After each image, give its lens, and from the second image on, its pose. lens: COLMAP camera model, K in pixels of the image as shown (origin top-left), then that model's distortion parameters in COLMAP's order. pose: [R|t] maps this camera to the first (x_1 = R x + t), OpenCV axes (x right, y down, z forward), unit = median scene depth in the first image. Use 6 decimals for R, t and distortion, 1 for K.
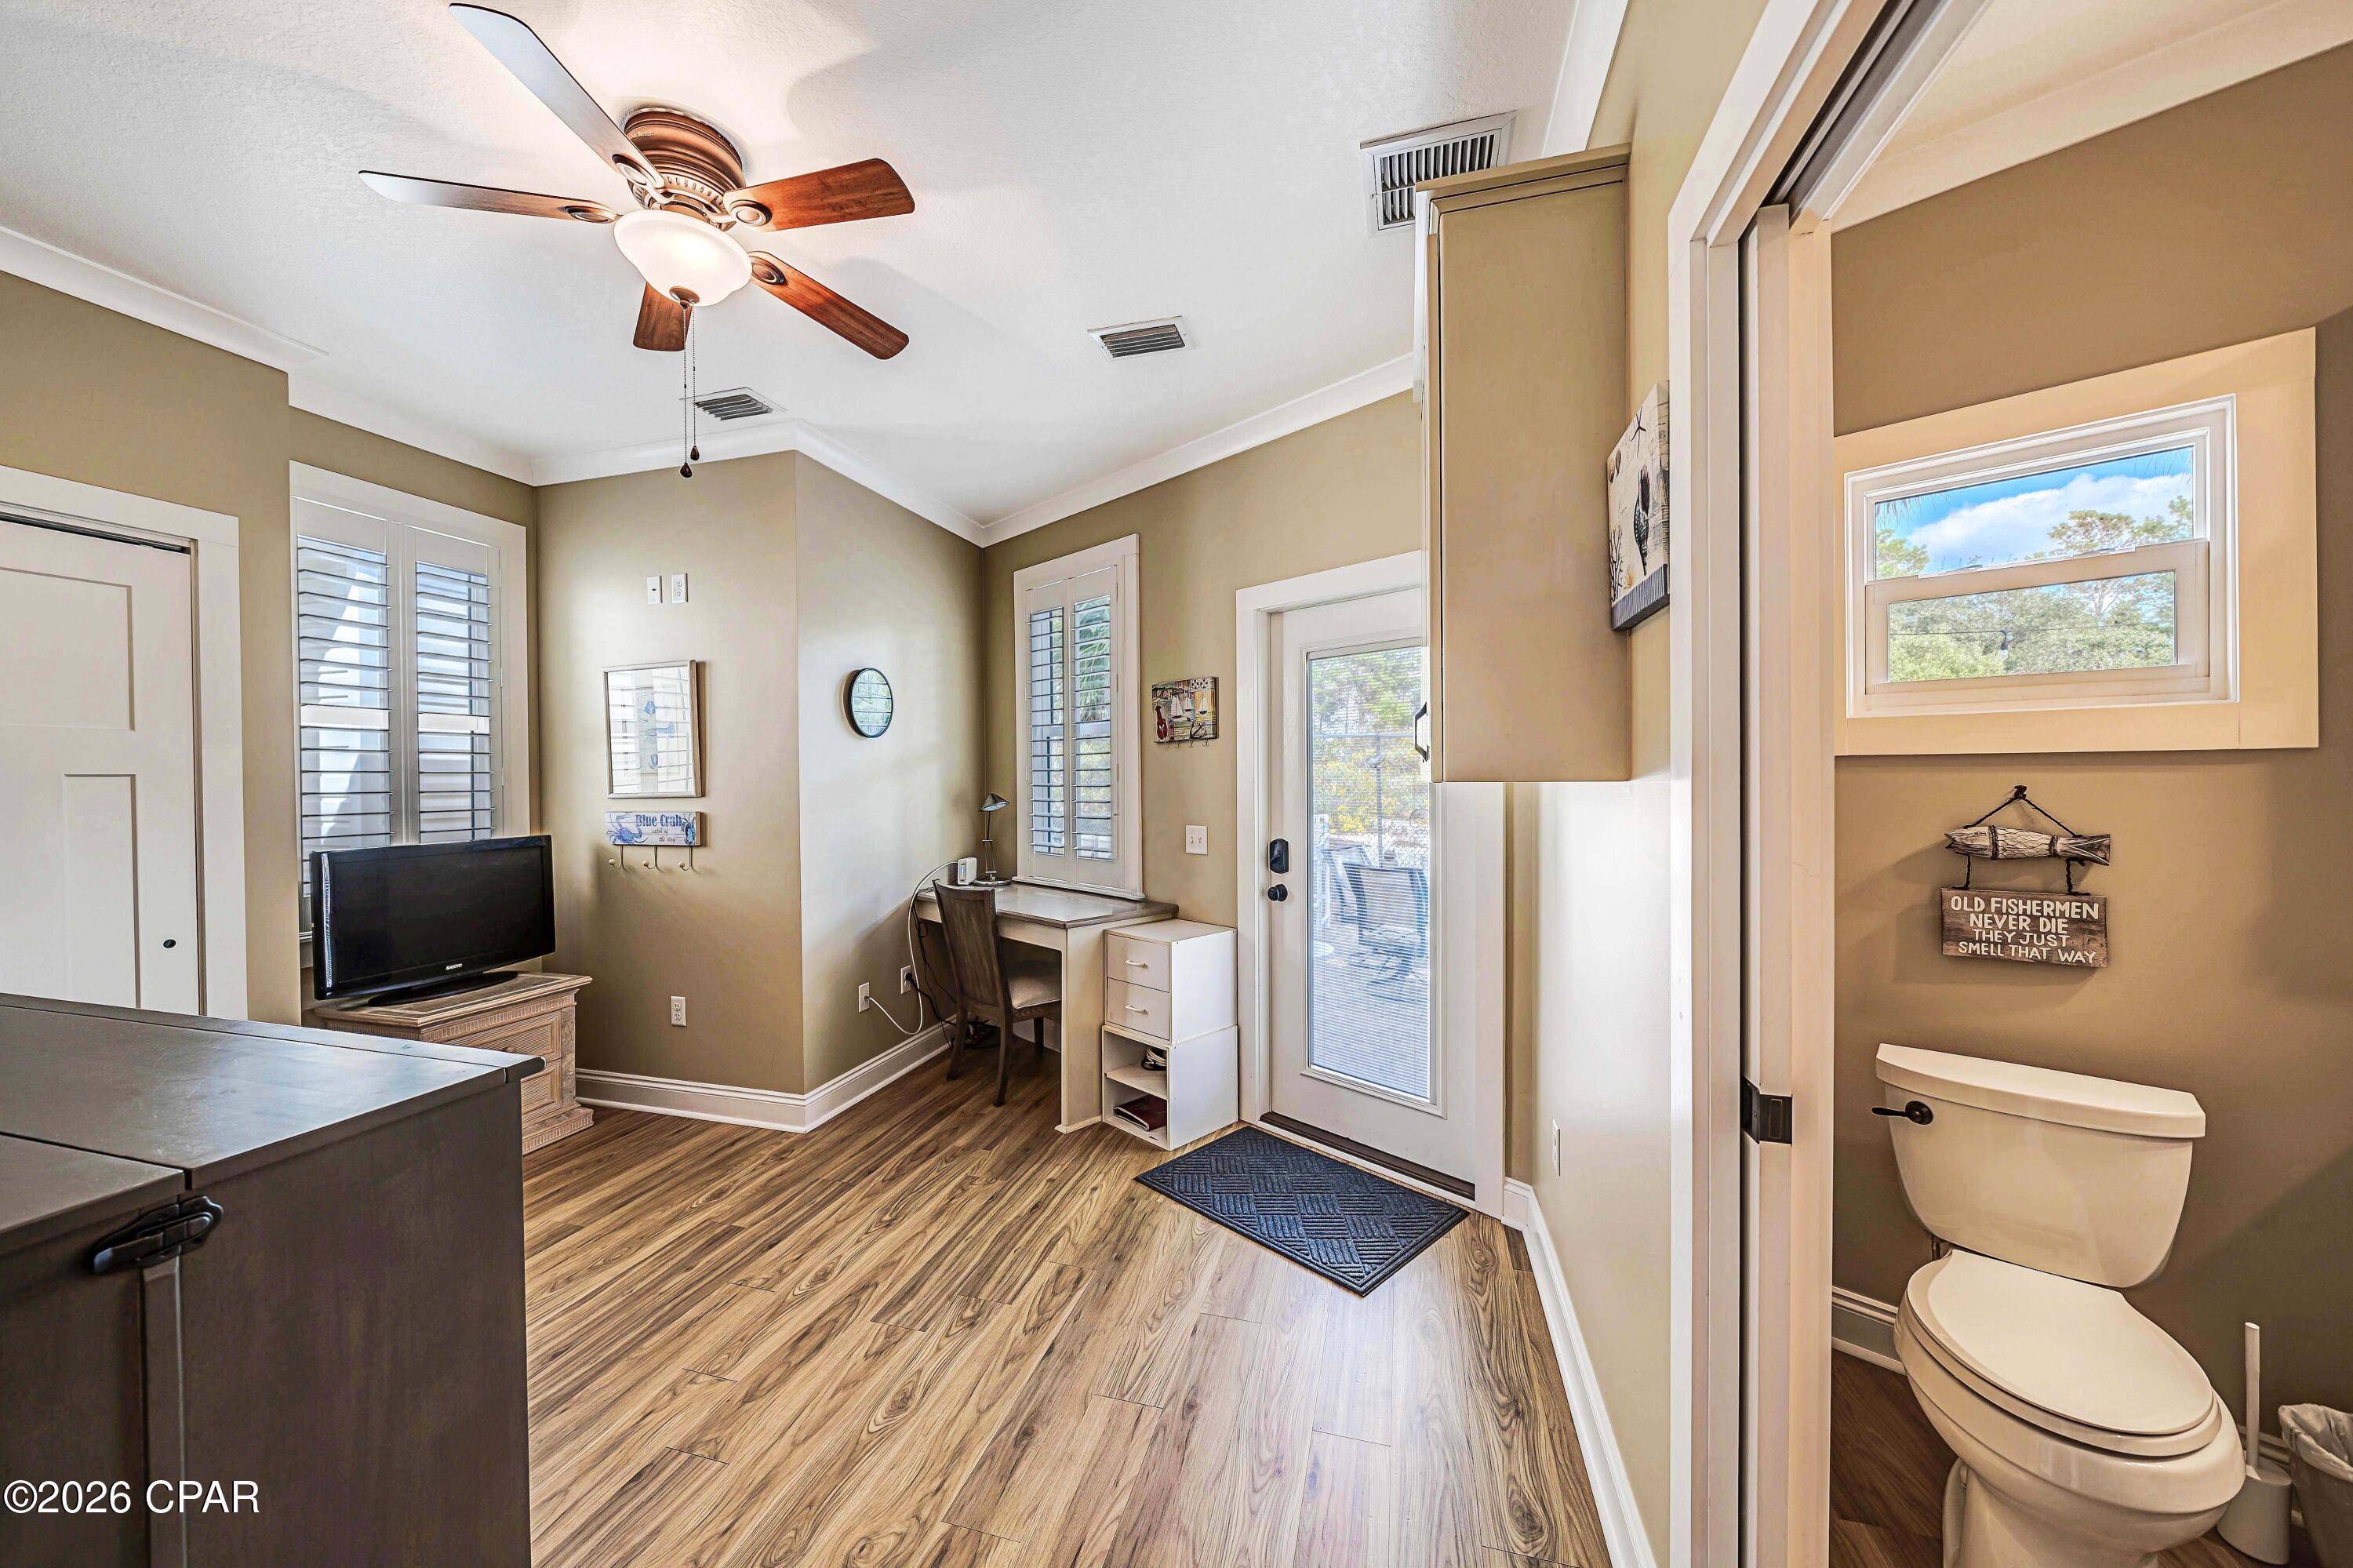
lens RADIAL K [[841.9, 0, 1131.3], [0, 841.9, 785.6], [0, 0, 1]] dist [-0.007000, -0.000027]
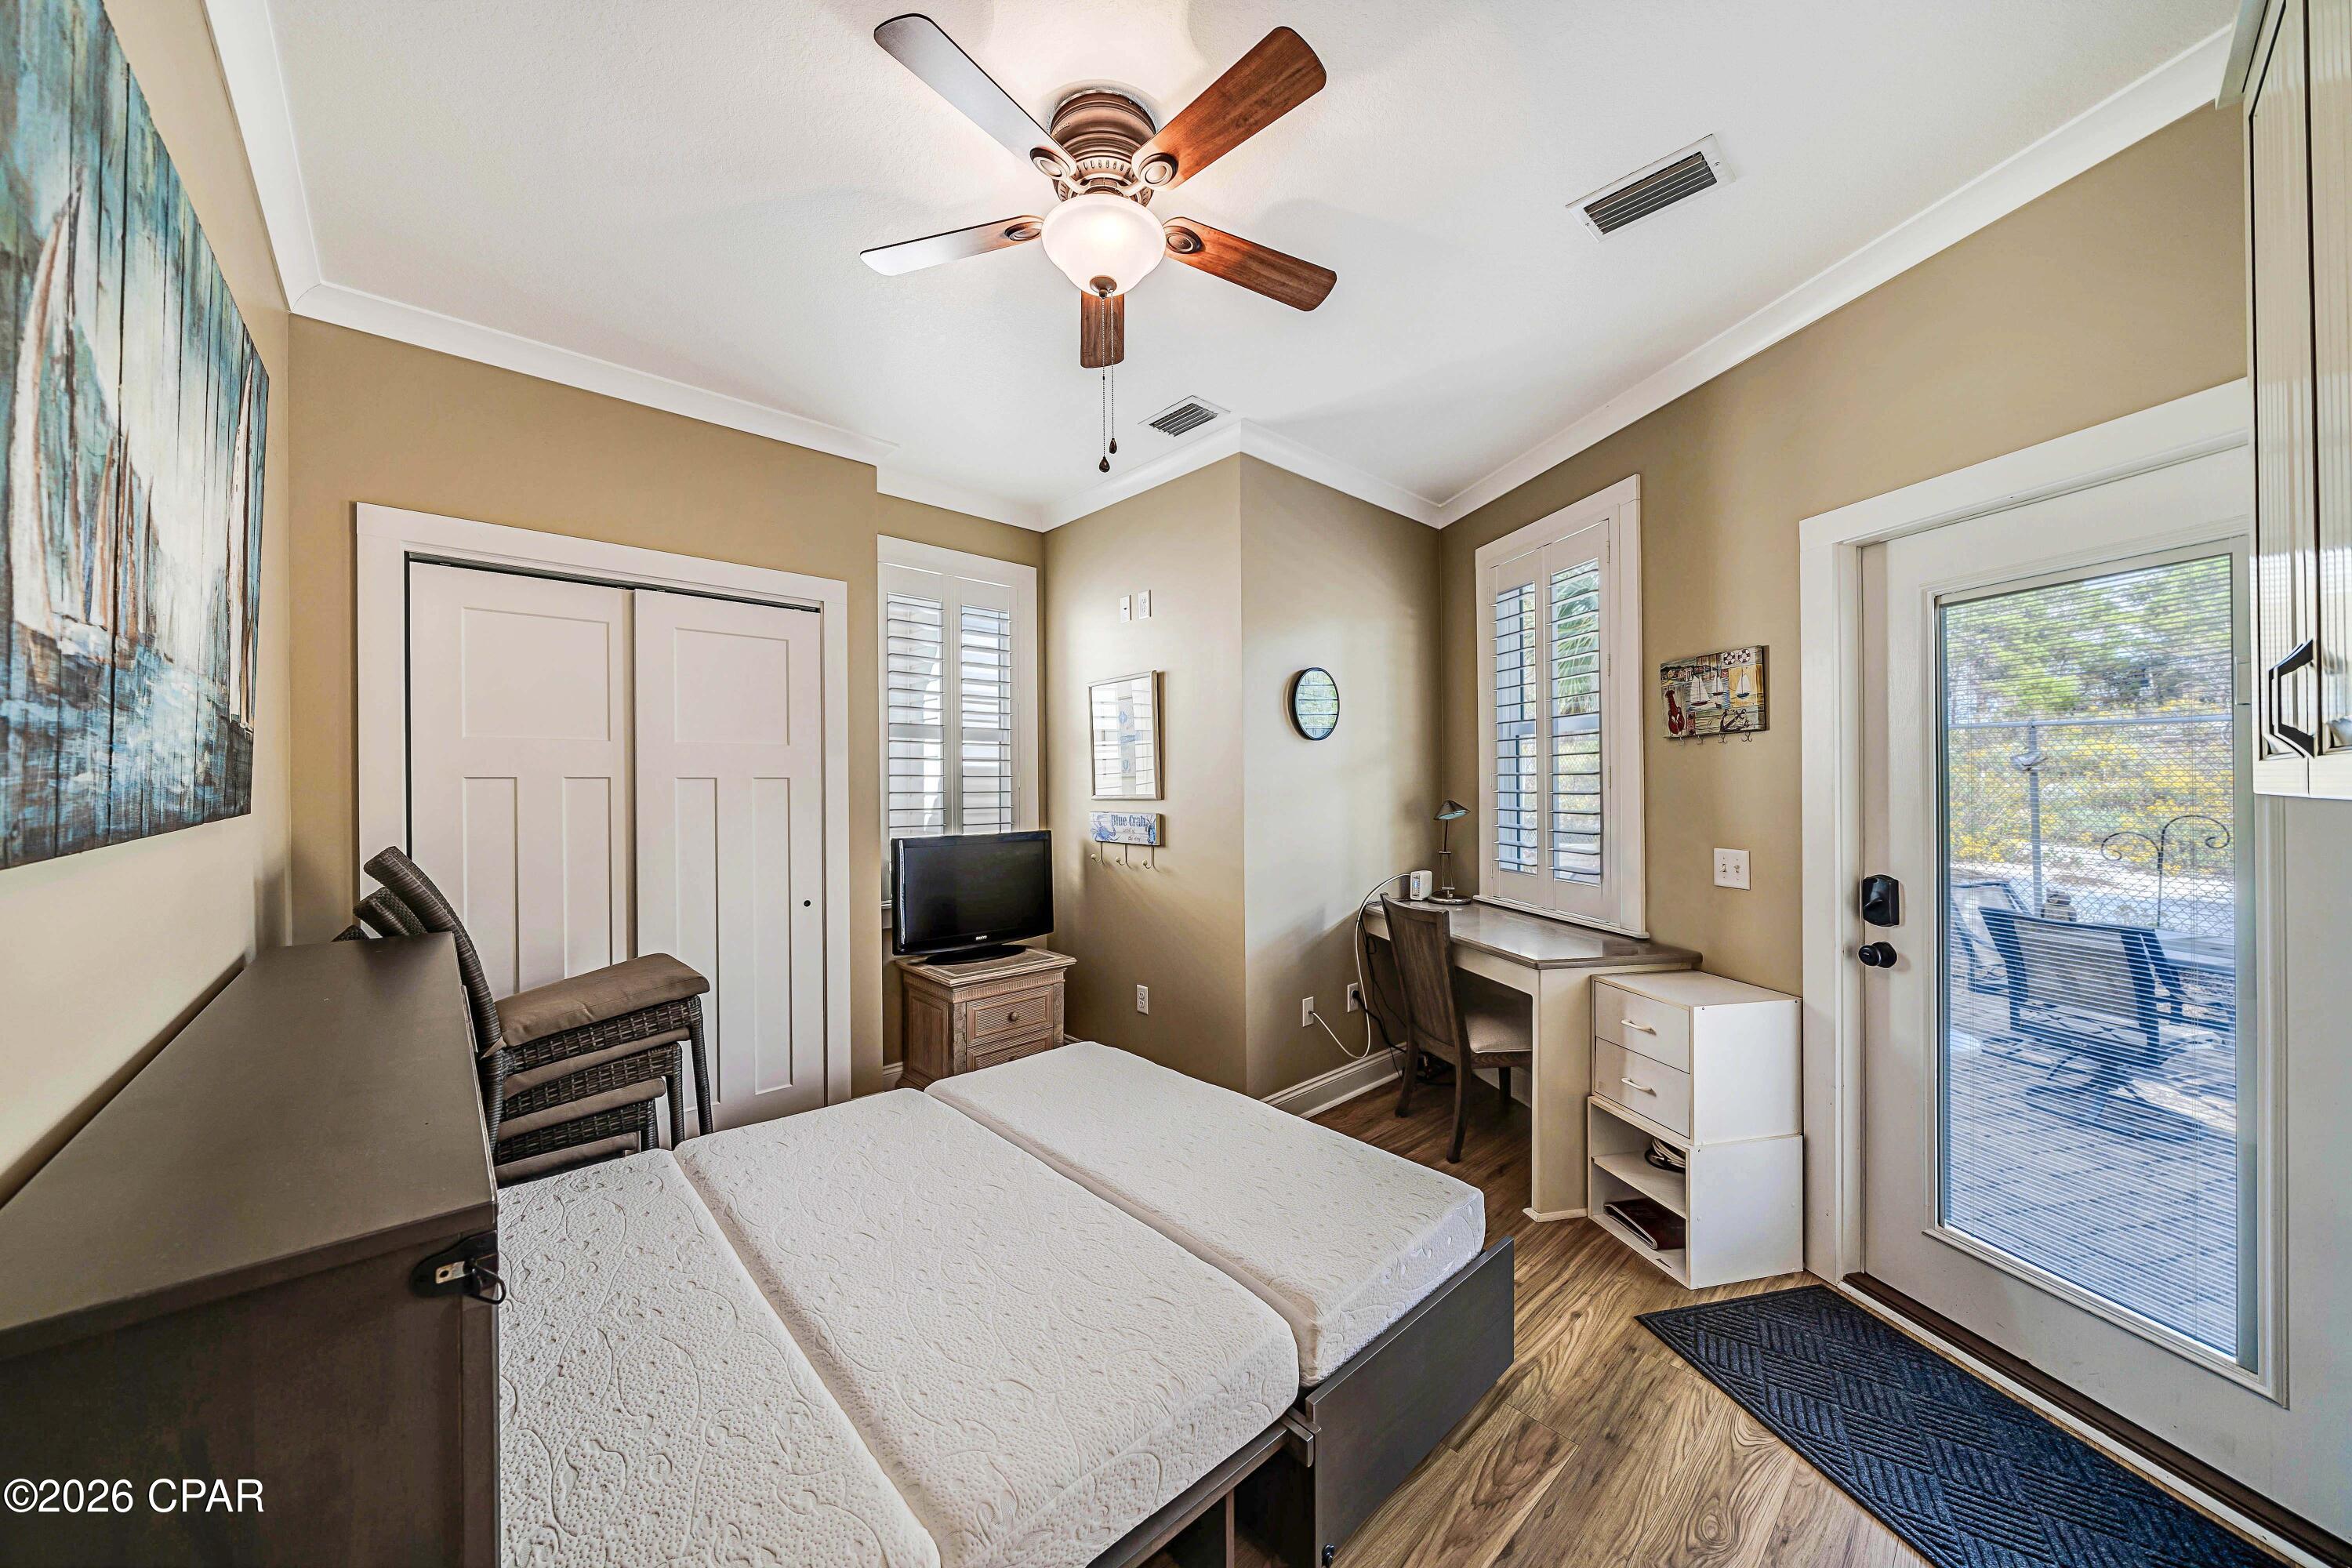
lens RADIAL K [[809.3, 0, 1168.2], [0, 809.3, 774.4], [0, 0, 1]] dist [-0.005045, -0.000104]
pose [[0.871203, -0.000424, -0.490923, -0.005340], [-0.008152, 0.999849, -0.015332, -0.003041], [0.490856, 0.017359, 0.871068, 0.135639]]
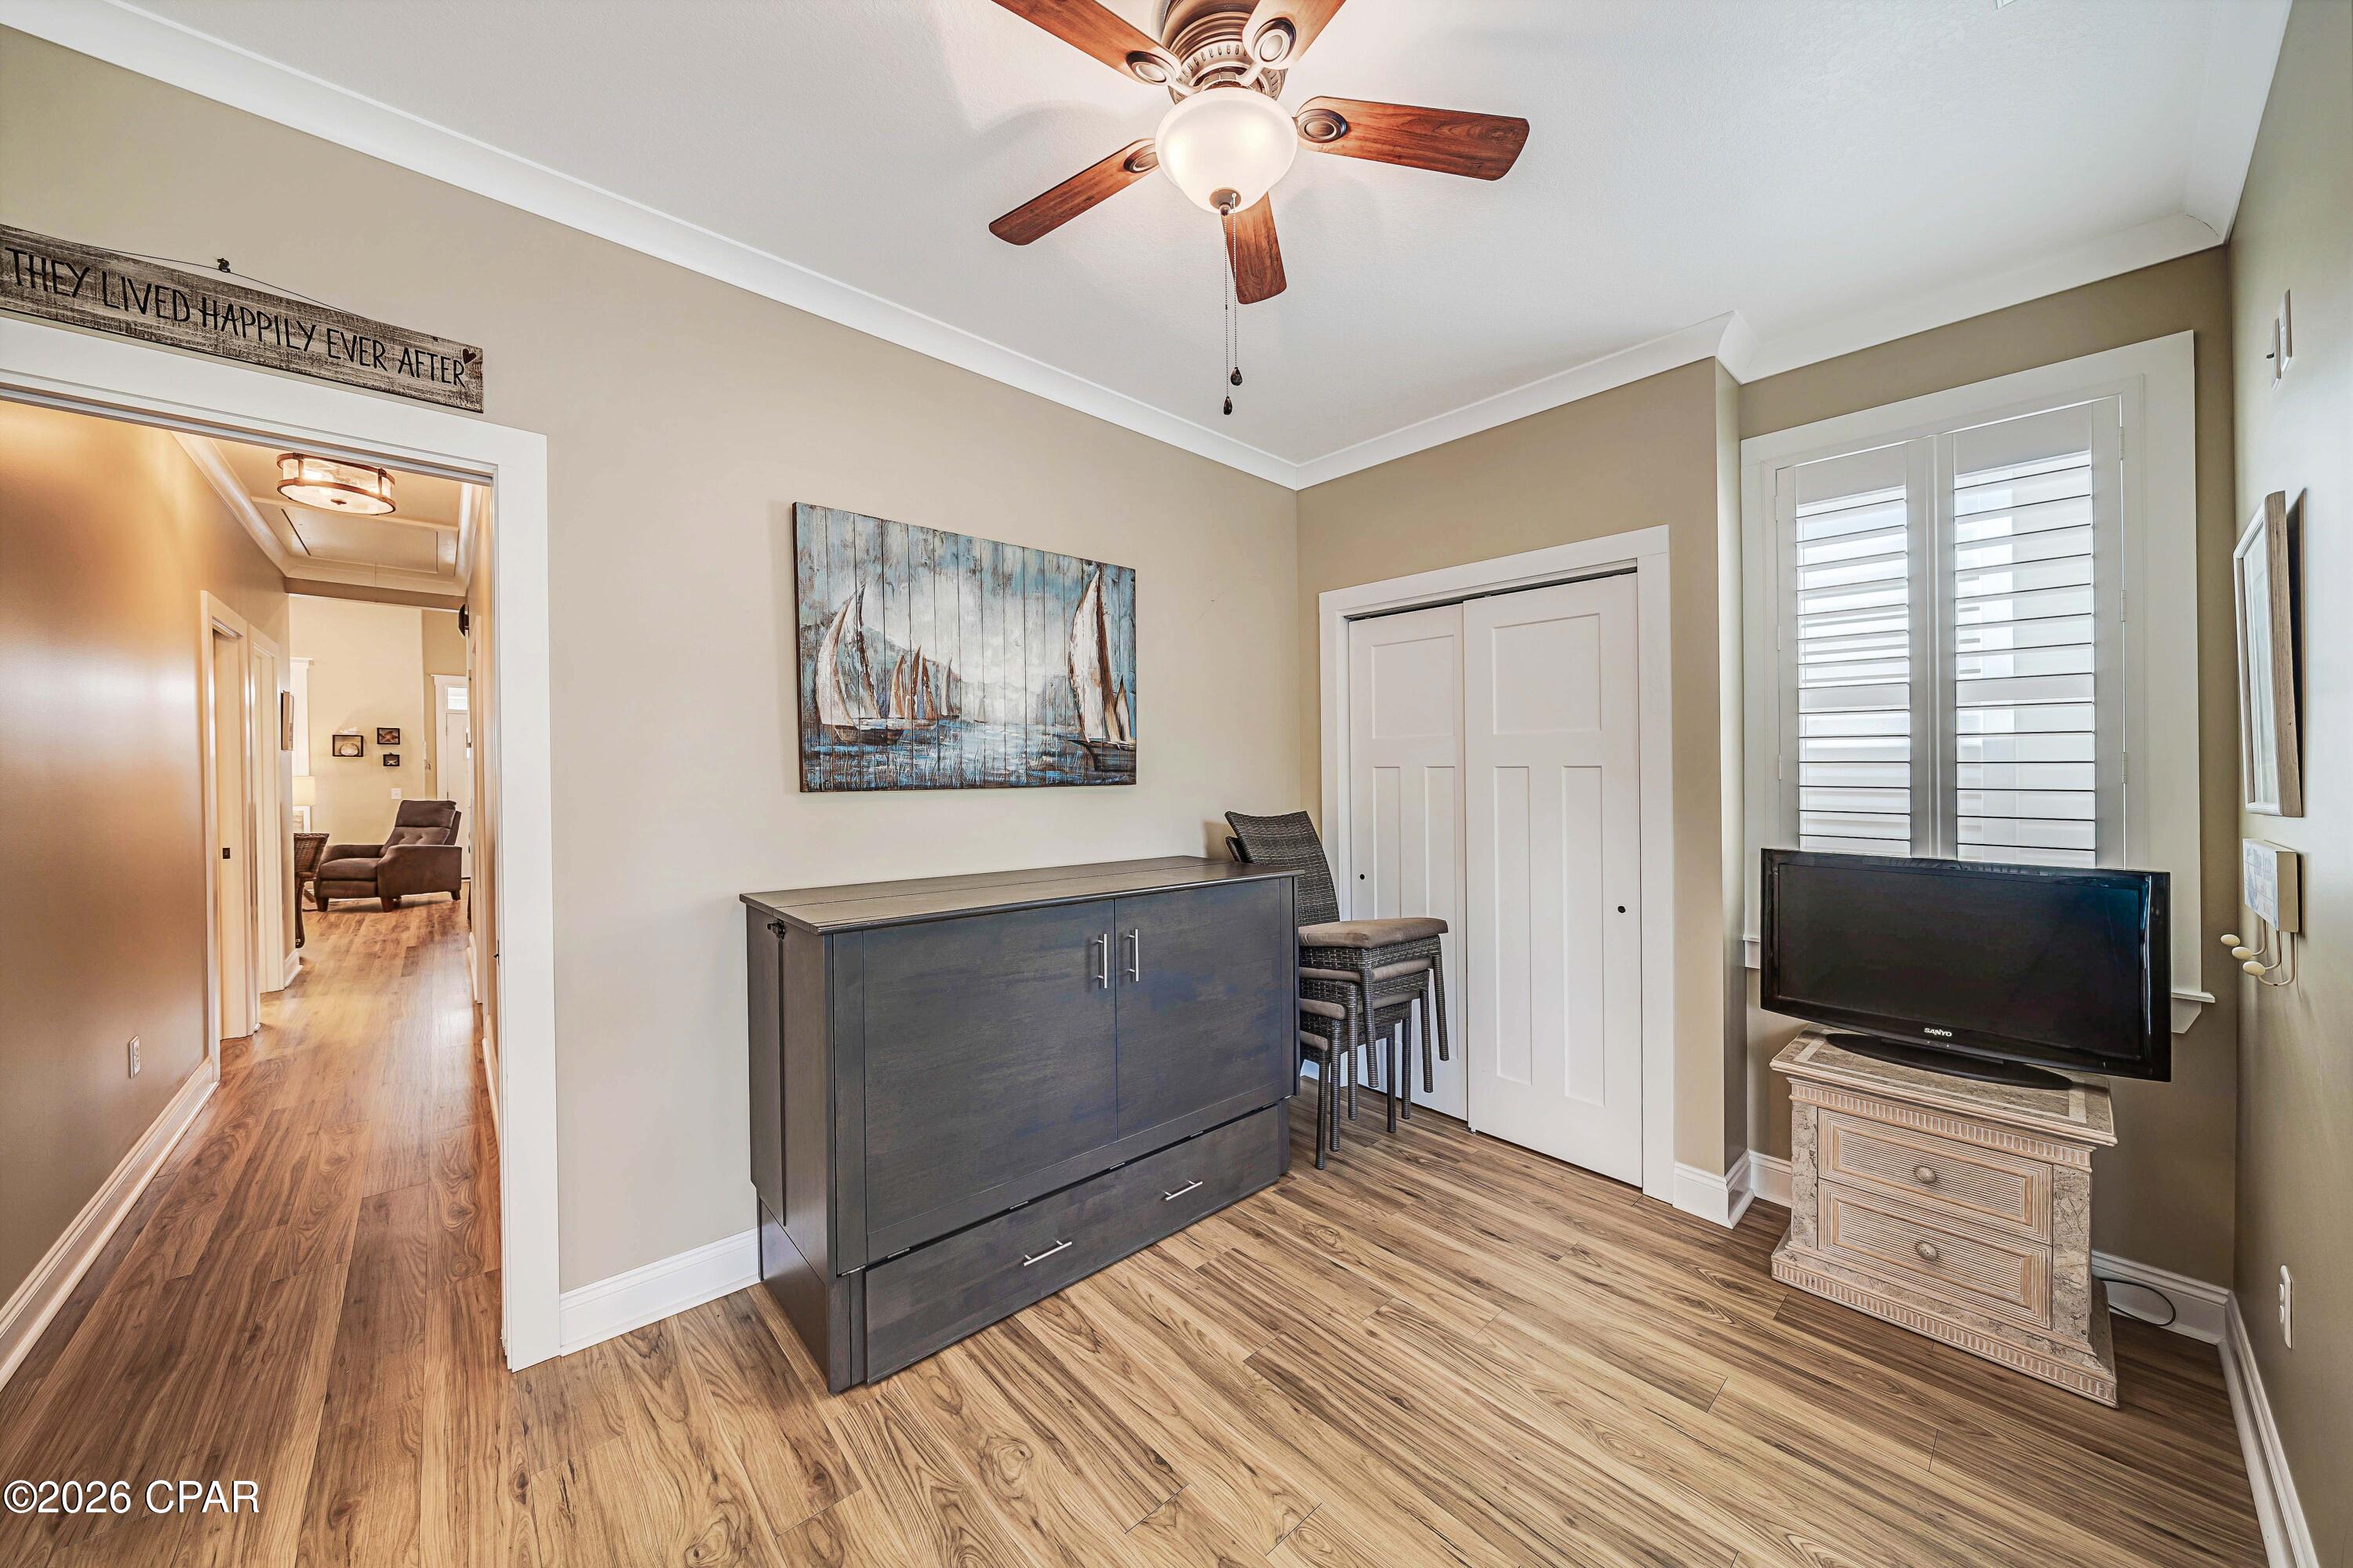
lens RADIAL K [[817.7, 0, 1163.8], [0, 817.7, 782.5], [0, 0, 1]] dist [-0.007084, -0.000049]
pose [[-0.509001, 0.017613, -0.860586, 0.148146], [-0.008260, 0.999645, 0.025345, -0.012018], [0.860727, 0.020009, -0.508674, 0.916902]]
